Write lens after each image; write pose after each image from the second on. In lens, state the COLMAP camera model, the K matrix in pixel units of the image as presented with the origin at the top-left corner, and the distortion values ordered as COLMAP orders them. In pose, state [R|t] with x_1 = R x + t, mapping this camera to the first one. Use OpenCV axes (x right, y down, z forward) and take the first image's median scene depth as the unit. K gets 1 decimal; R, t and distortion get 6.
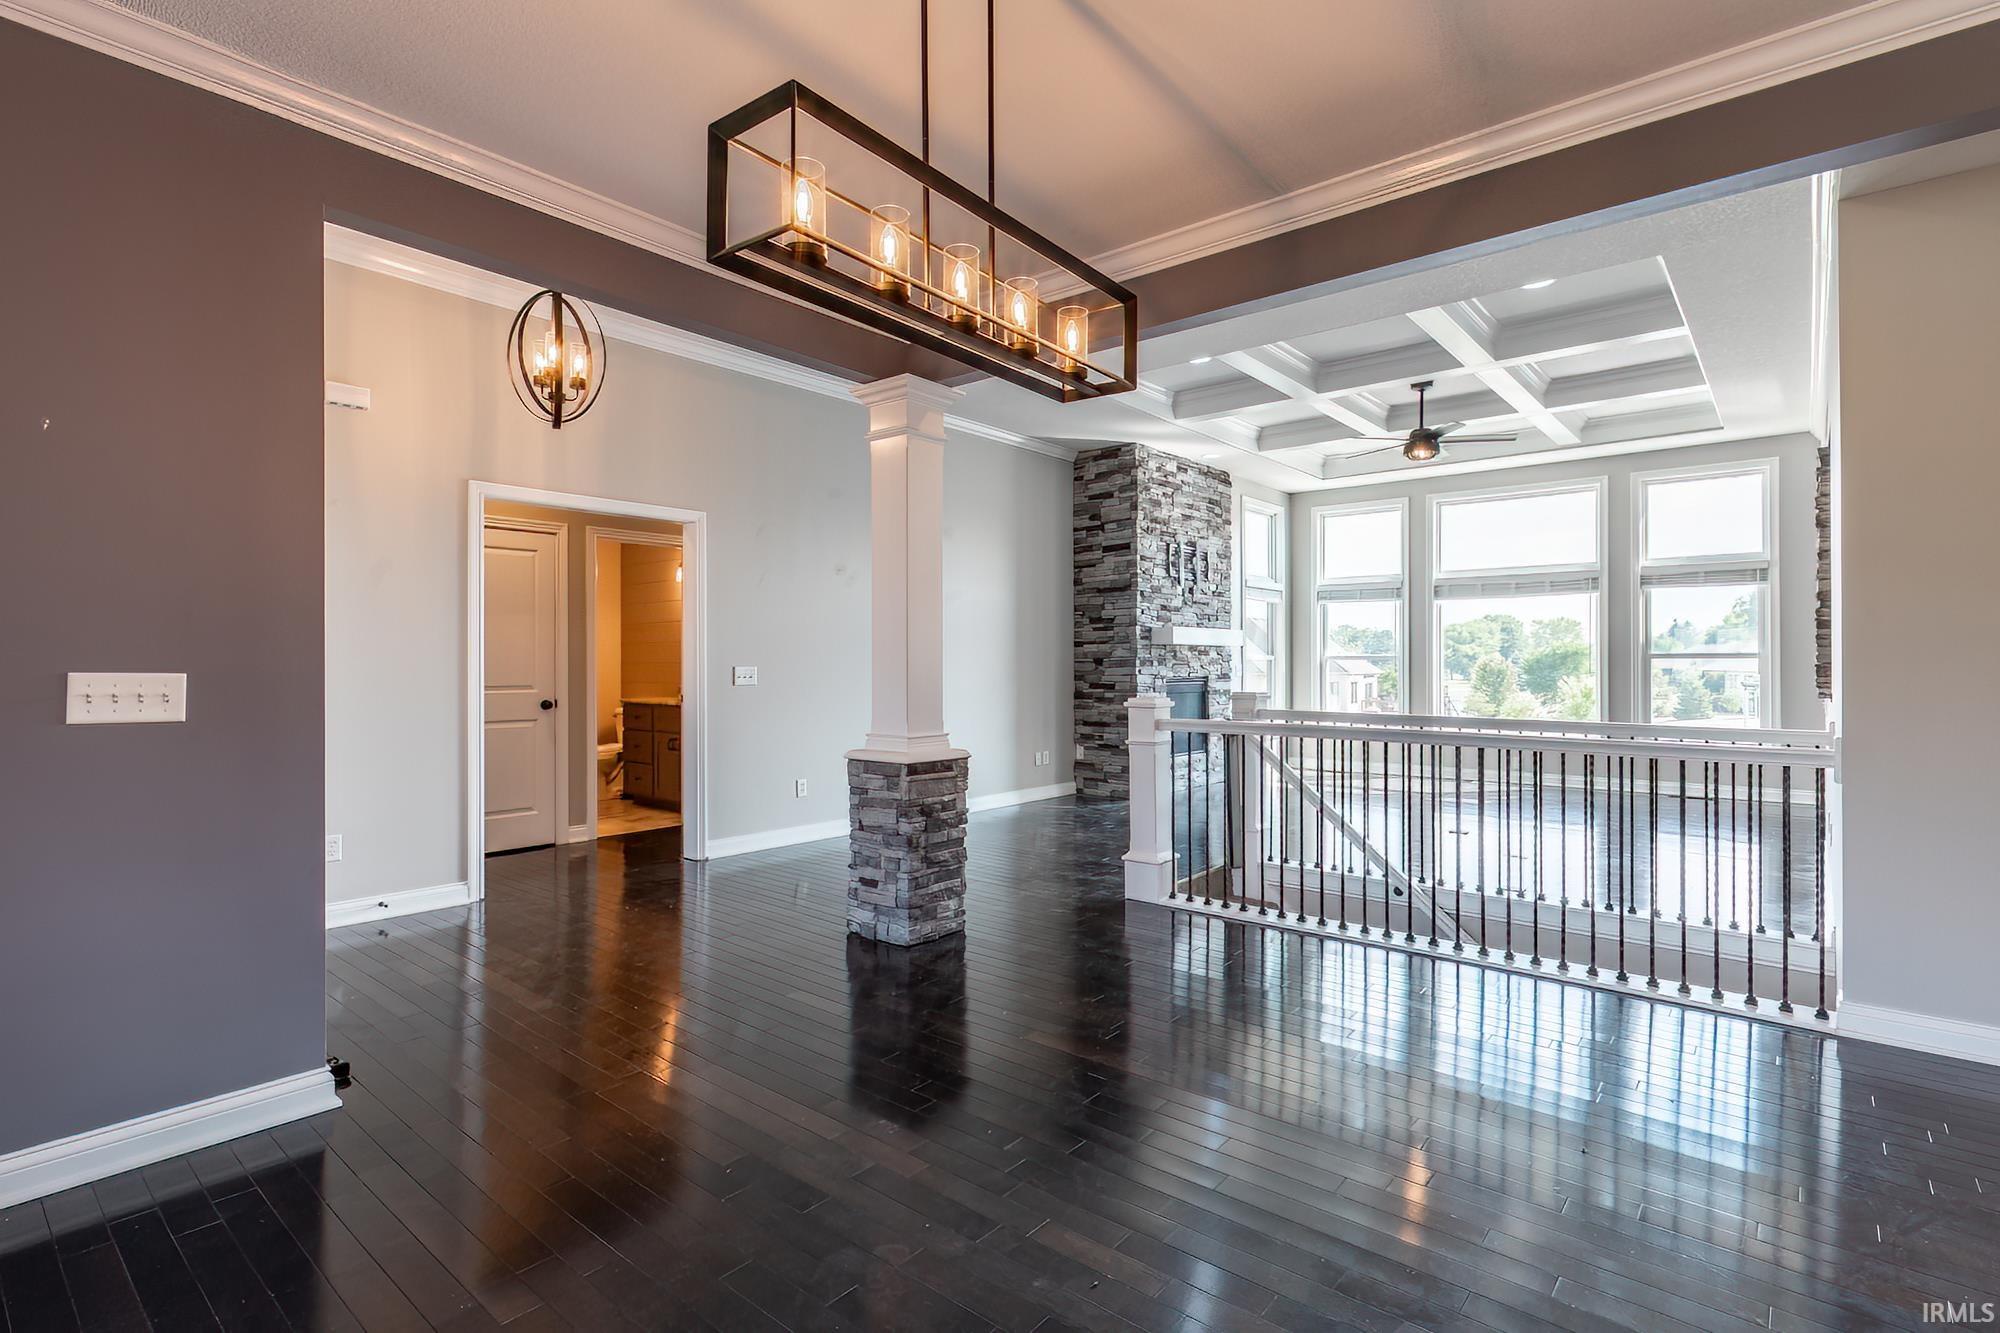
lens RADIAL K [[956.0, 0, 1024.5], [0, 956.0, 658.2], [0, 0, 1]] dist [-0.006644, 0.000836]
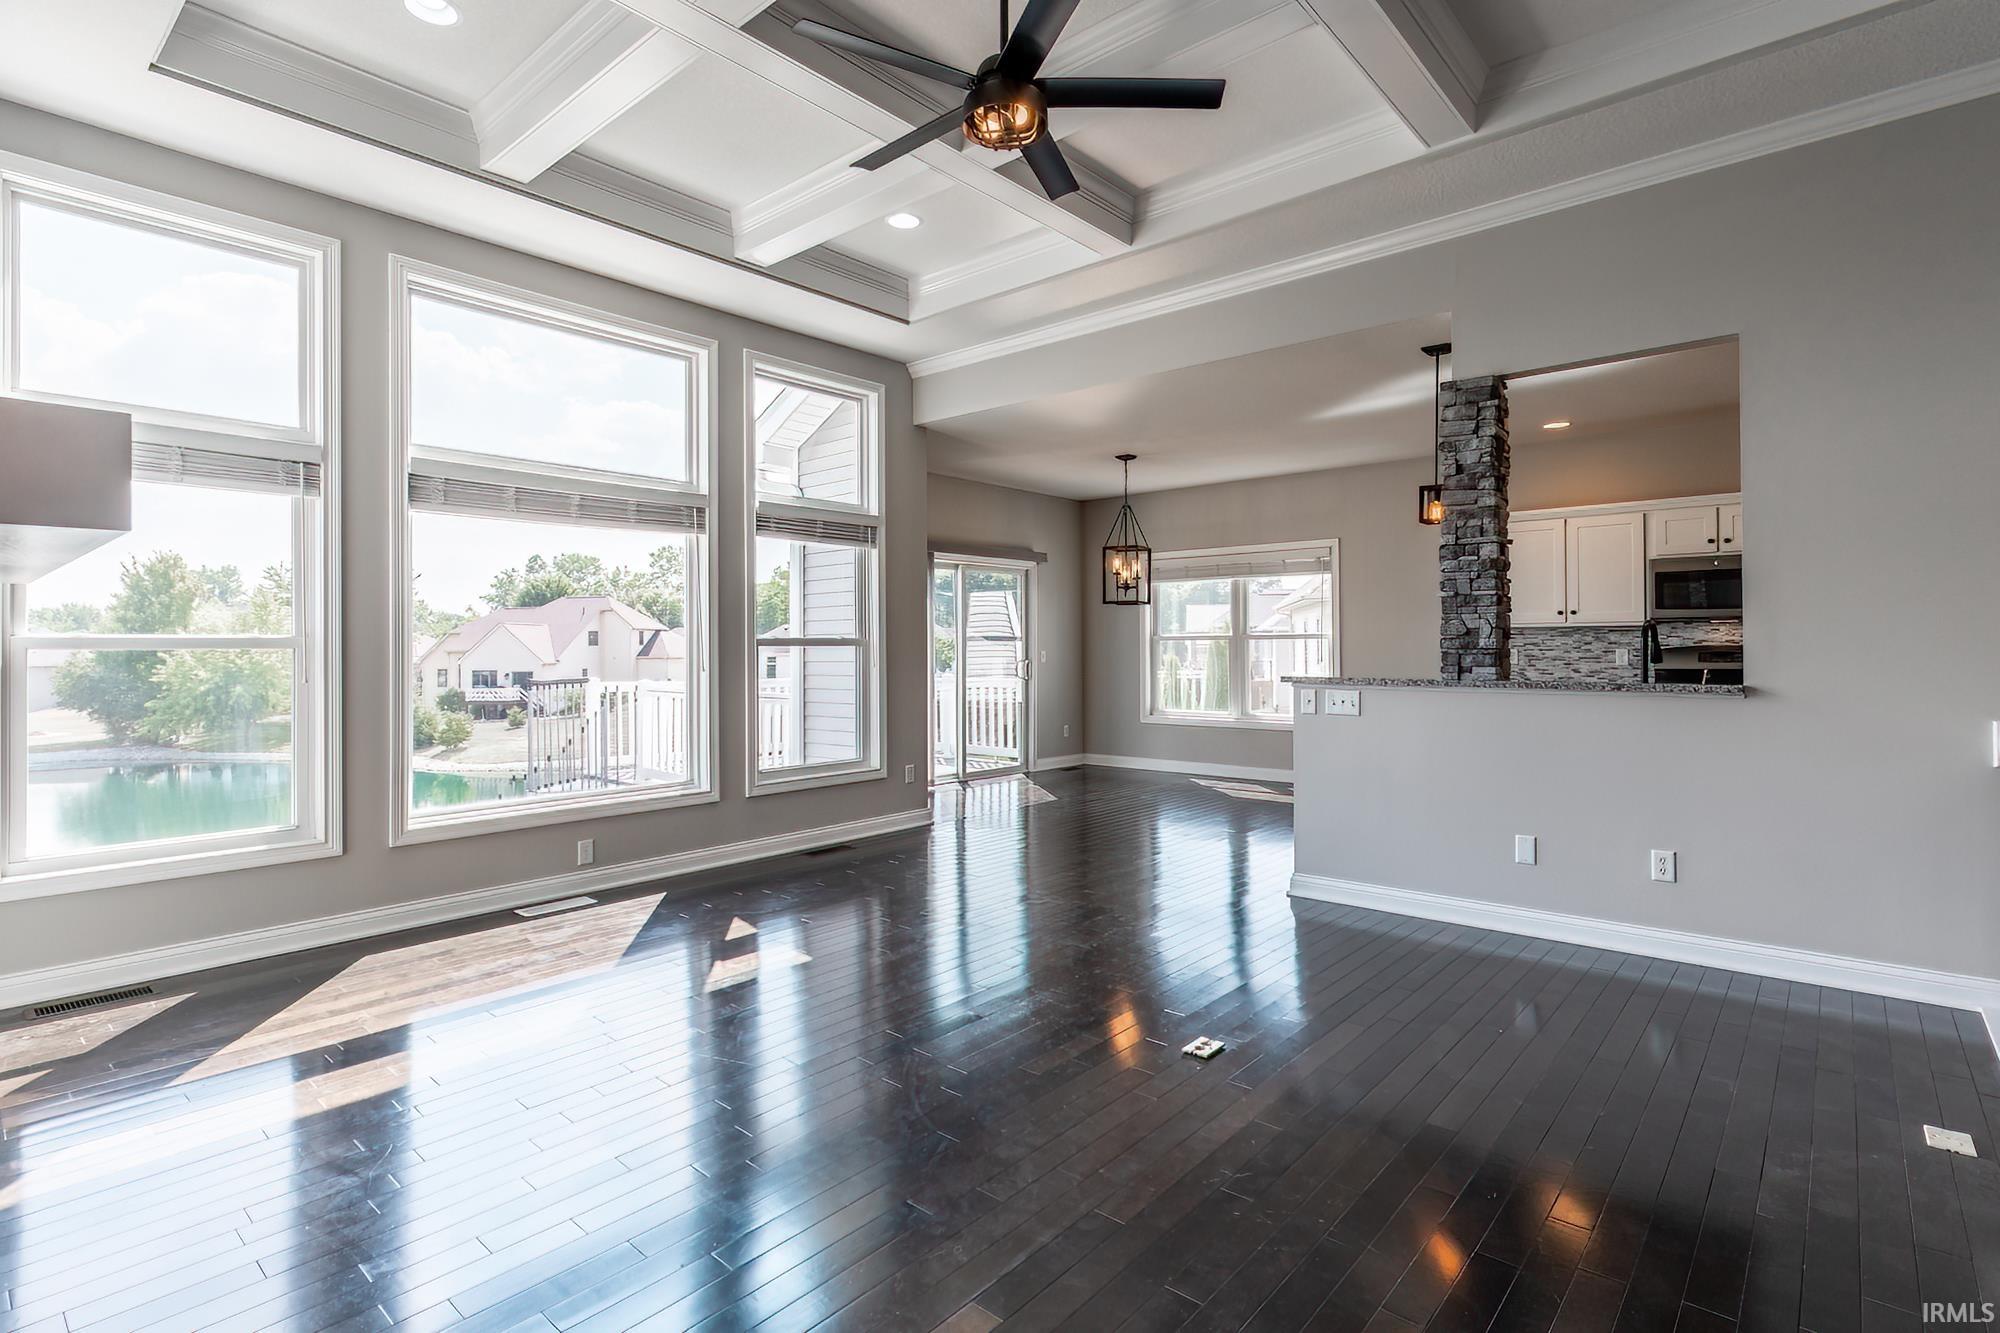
lens RADIAL K [[956.0, 0, 1010.2], [0, 956.0, 634.5], [0, 0, 1]] dist [-0.006644, 0.000836]
pose [[0.035527, 0.014585, 0.999262, 0.017600], [0.002189, 0.999890, -0.014672, 0.002518], [-0.999366, 0.002709, 0.035491, 0.799484]]
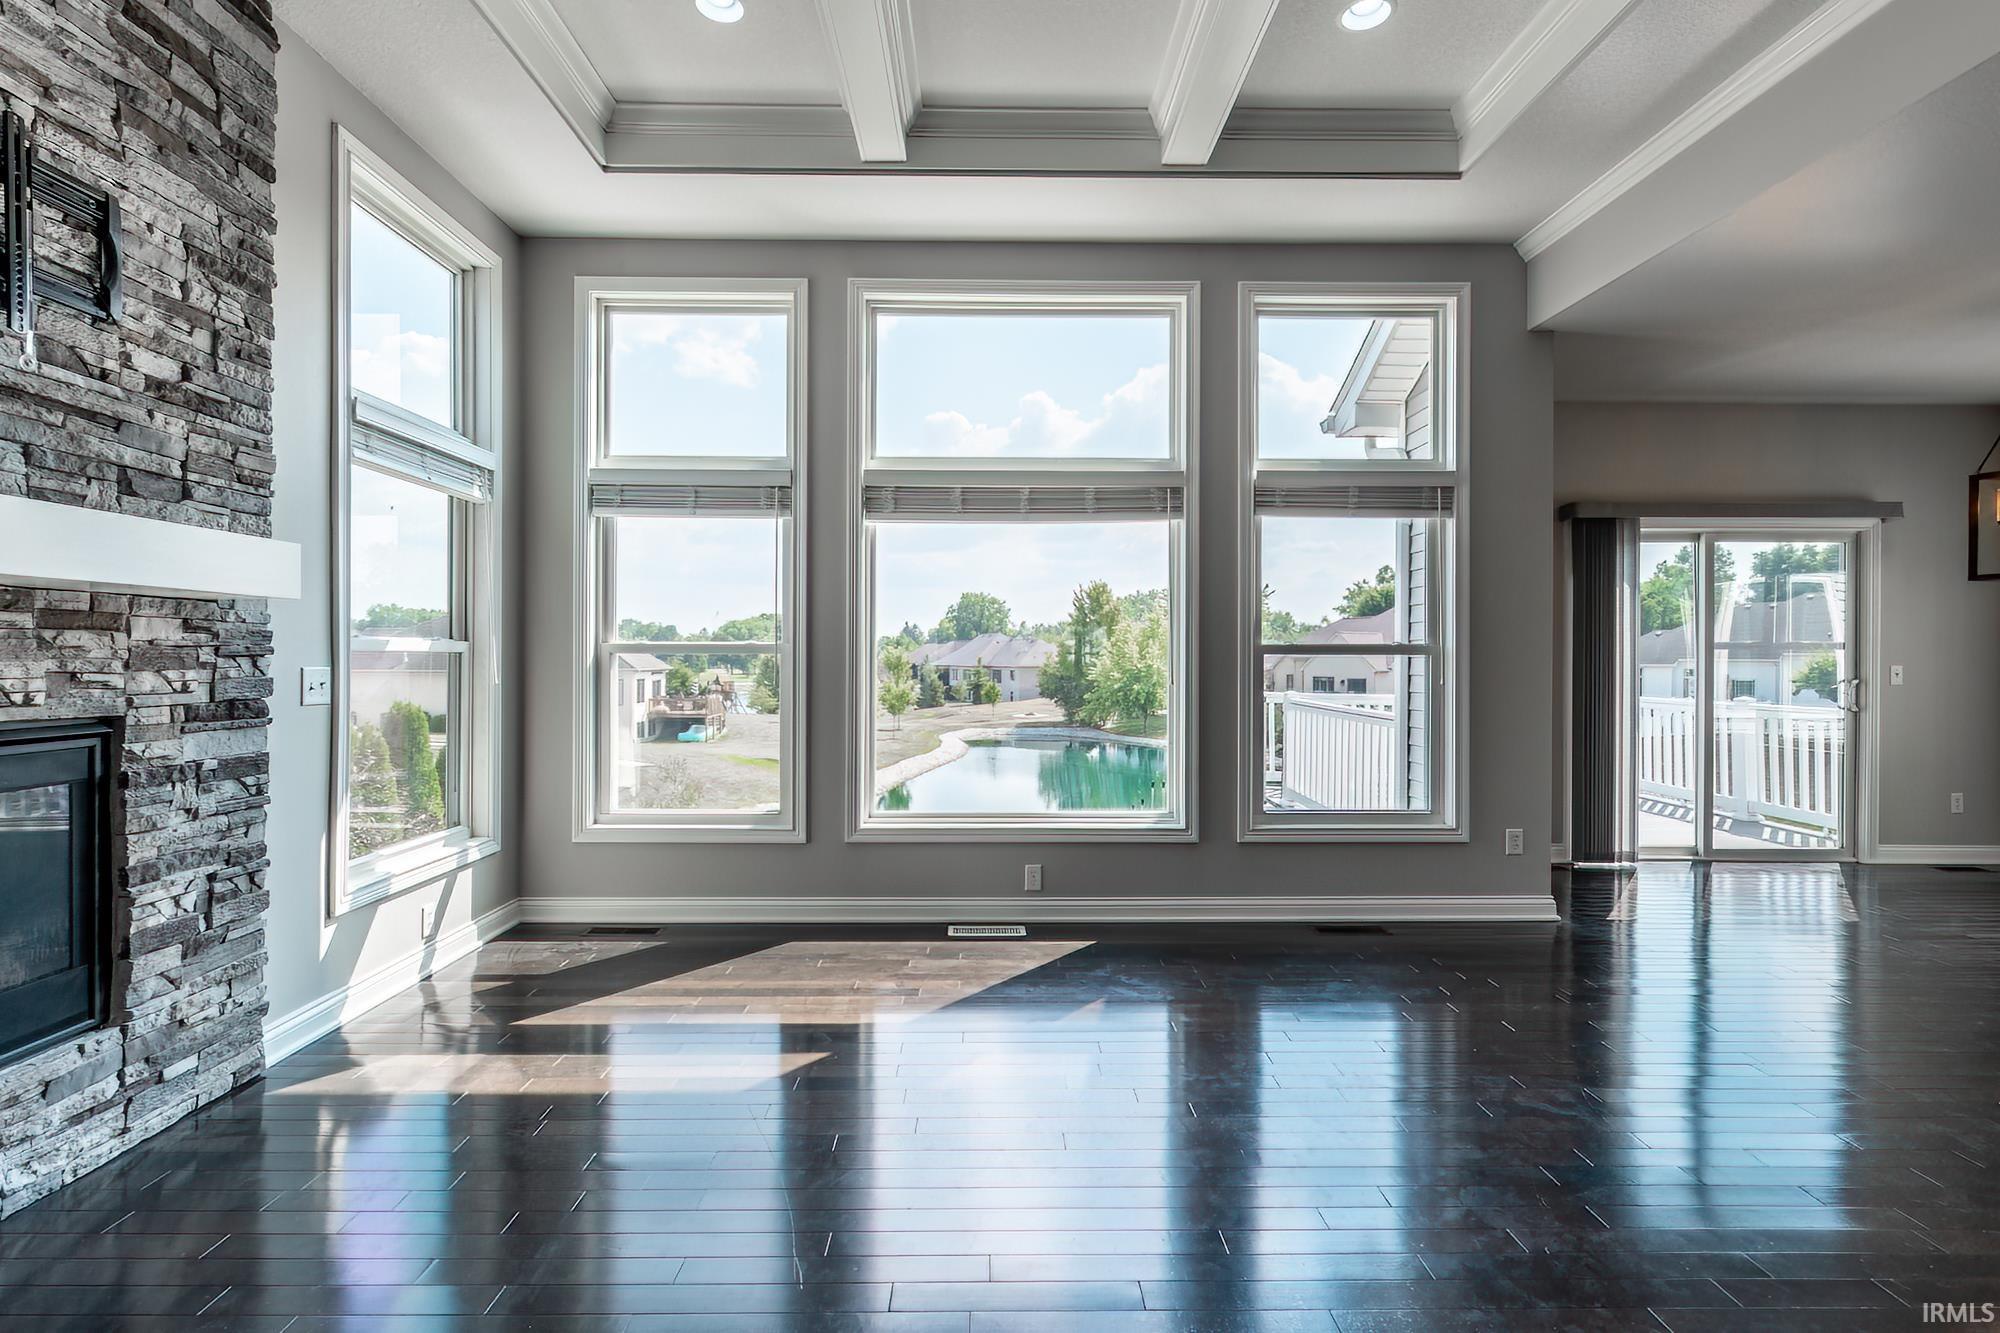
lens RADIAL K [[956.0, 0, 996.2], [0, 956.0, 656.9], [0, 0, 1]] dist [-0.006644, 0.000836]
pose [[0.770293, 0.003303, 0.637682, 0.217182], [-0.005708, 0.999982, 0.001716, 0.001801], [-0.637665, -0.004961, 0.770298, 0.690489]]
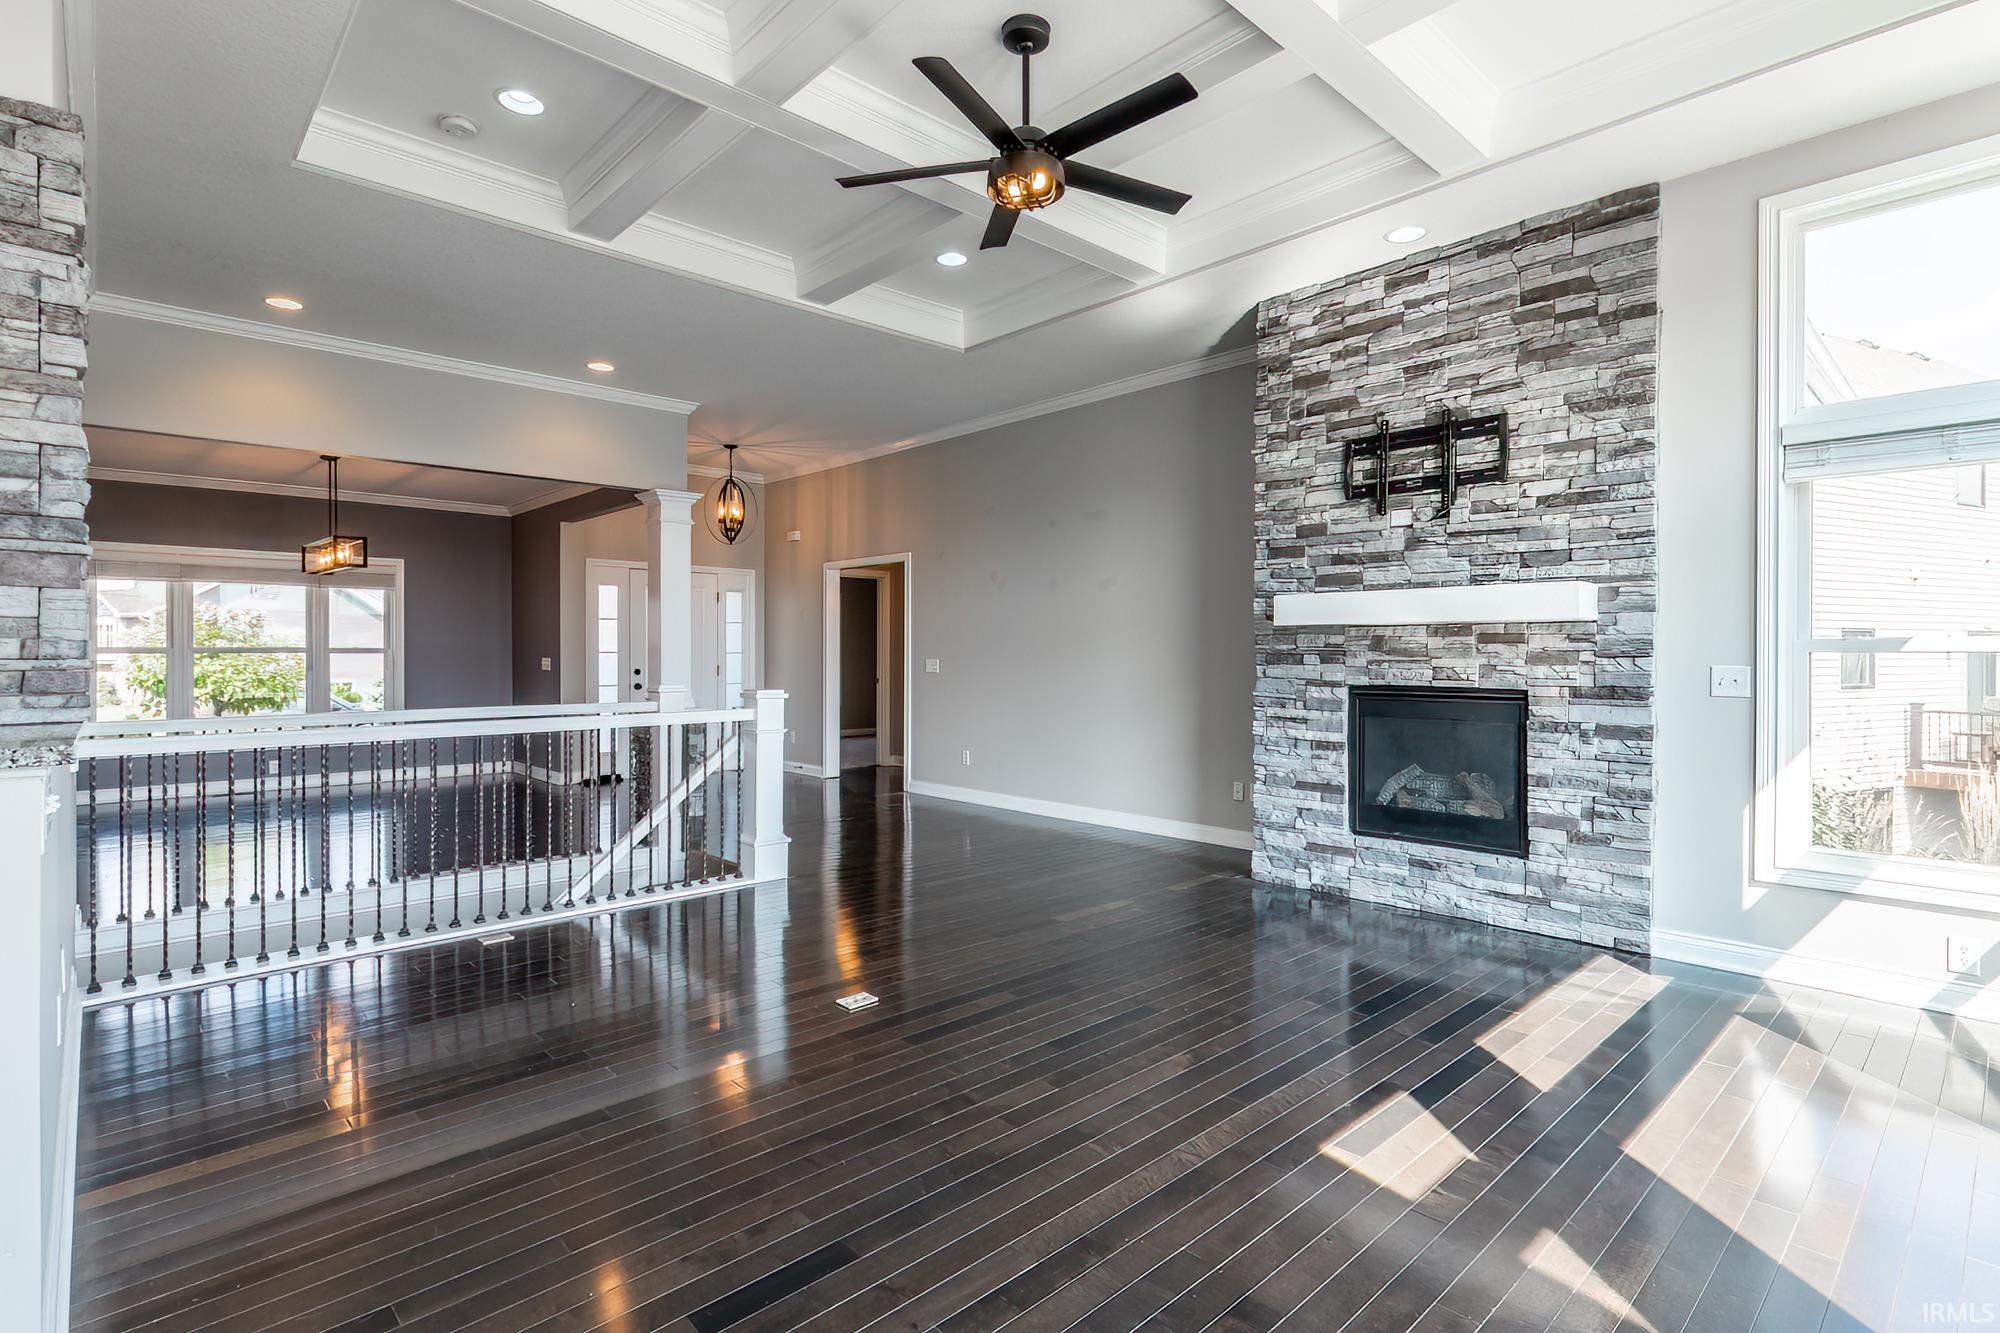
lens RADIAL K [[956.0, 0, 996.7], [0, 956.0, 660.4], [0, 0, 1]] dist [-0.006644, 0.000836]
pose [[-0.137230, 0.004904, -0.990527, 0.693512], [0.001310, 0.999988, 0.004769, 0.002564], [0.990538, -0.000643, -0.137235, 0.845169]]
